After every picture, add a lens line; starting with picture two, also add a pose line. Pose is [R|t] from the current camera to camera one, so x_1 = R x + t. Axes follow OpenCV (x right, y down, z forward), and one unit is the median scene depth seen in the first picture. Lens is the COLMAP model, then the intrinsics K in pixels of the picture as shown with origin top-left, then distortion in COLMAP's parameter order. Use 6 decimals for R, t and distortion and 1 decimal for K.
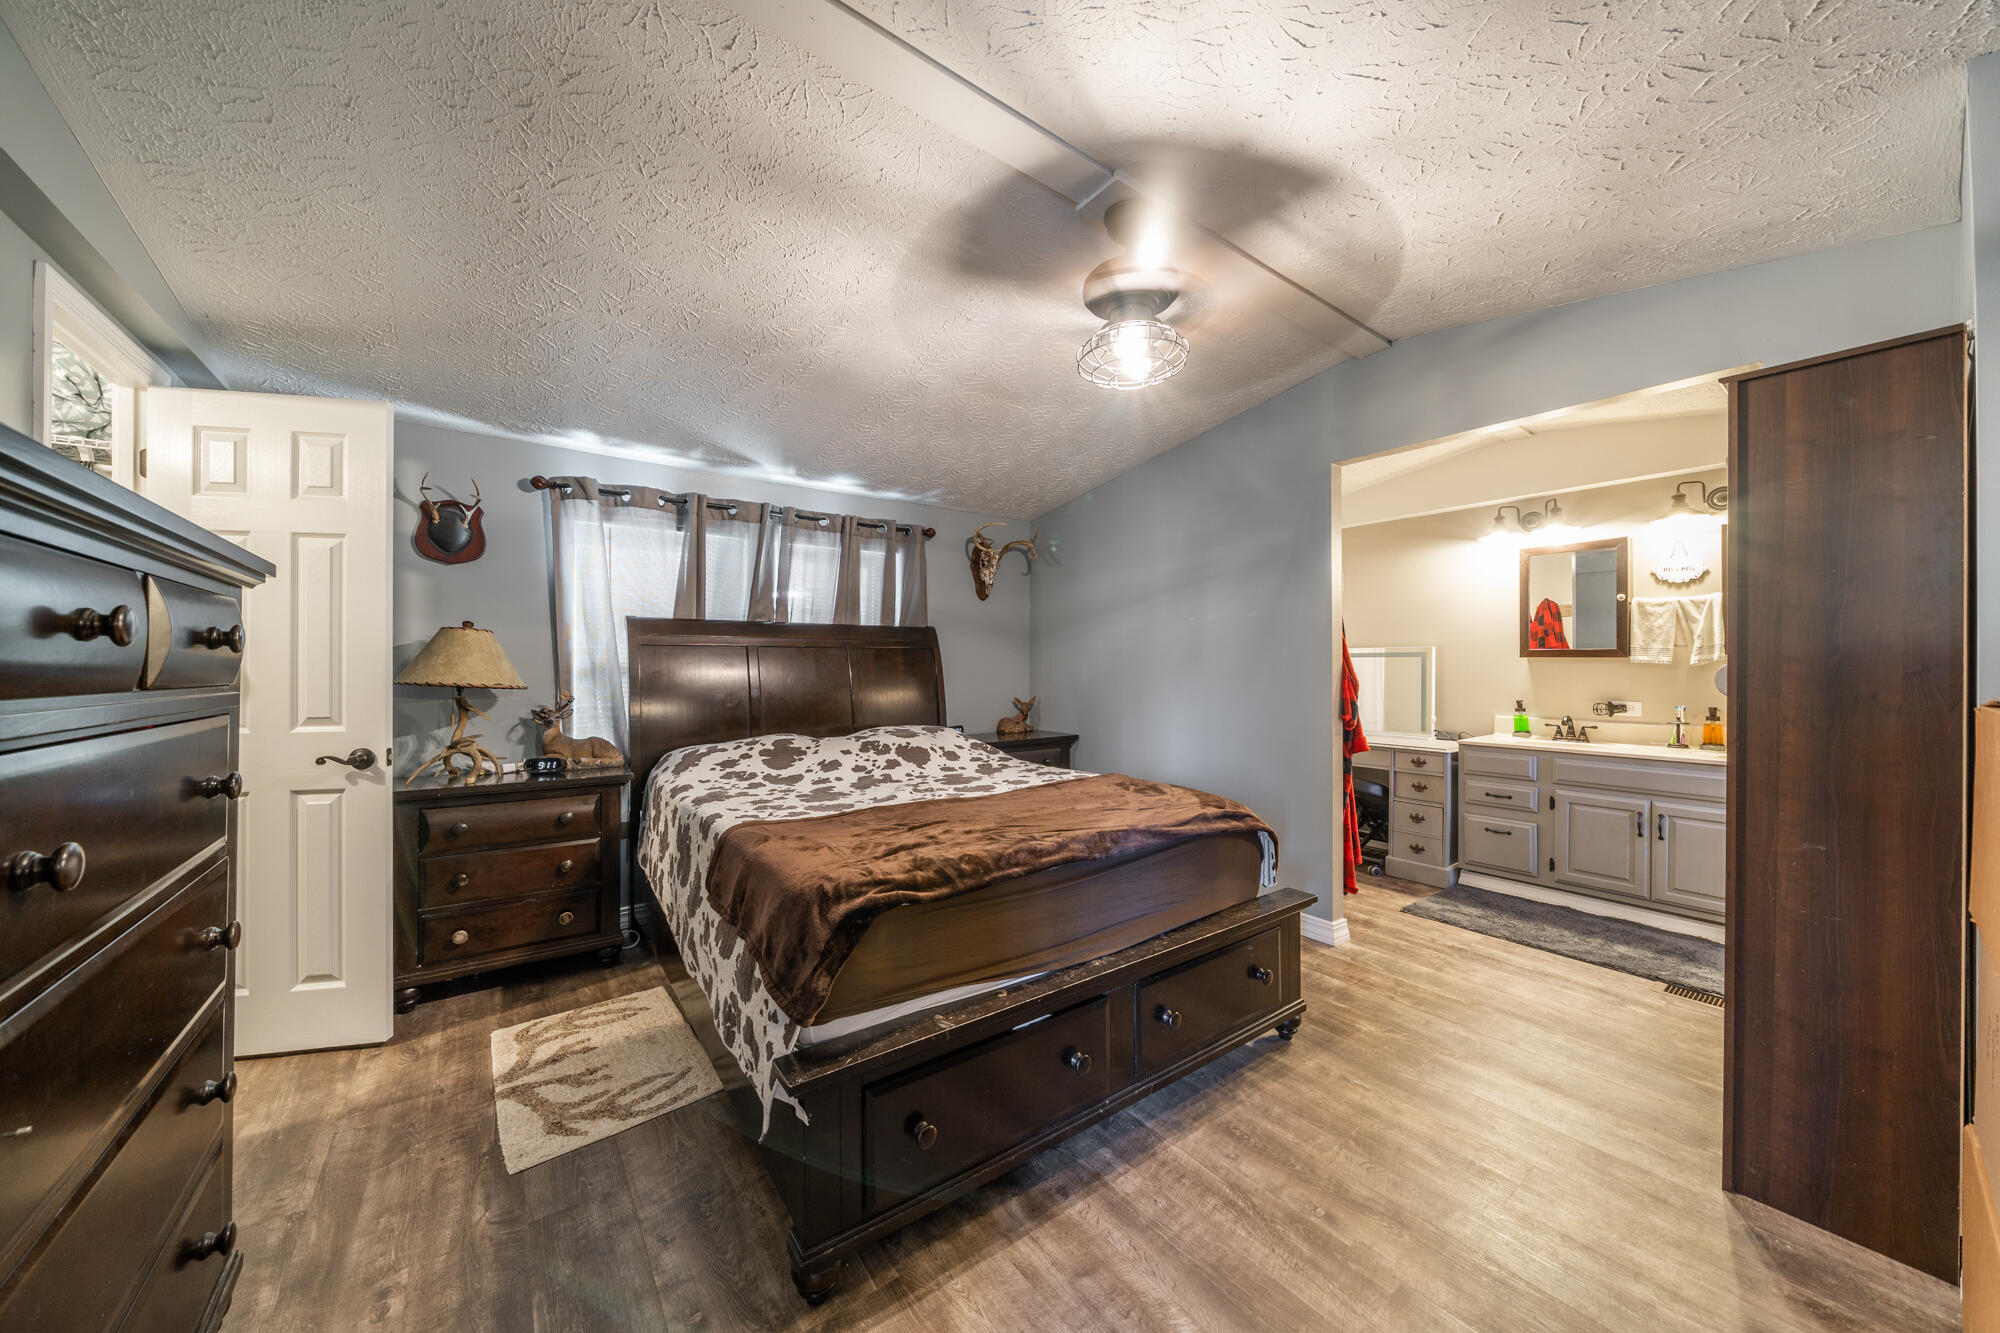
lens RADIAL K [[691.4, 0, 1000.0], [0, 691.4, 666.5], [0, 0, 1]] dist [-0.008755, -0.000042]
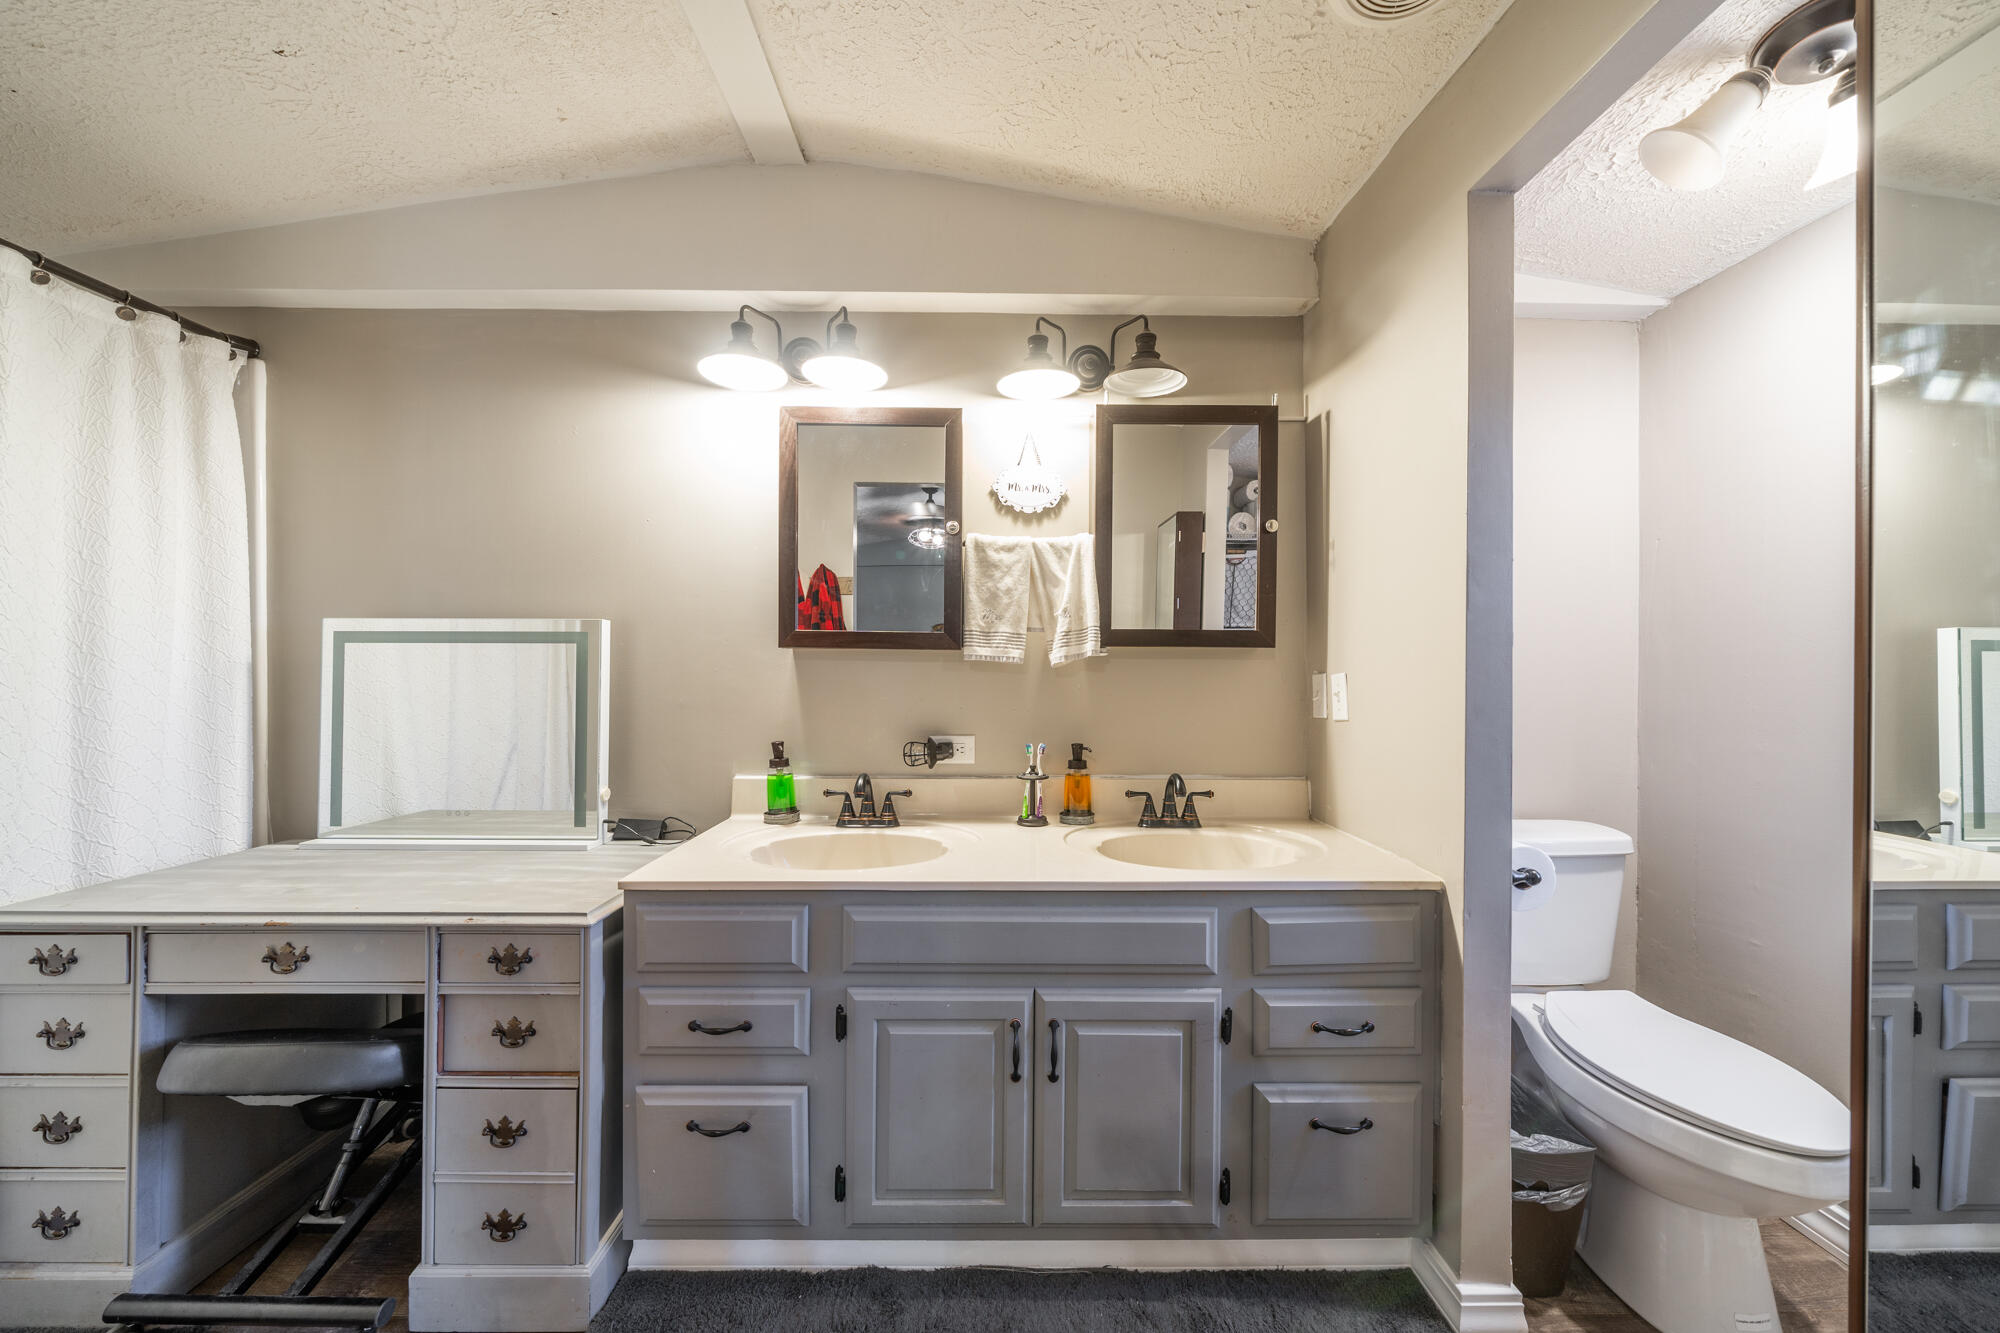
lens RADIAL K [[691.4, 0, 1000.0], [0, 691.4, 666.5], [0, 0, 1]] dist [-0.008755, -0.000042]
pose [[0.597370, 0.005540, 0.801947, 0.529519], [-0.004461, 0.999984, -0.003585, 0.000508], [-0.801954, -0.001436, 0.597385, 0.677309]]
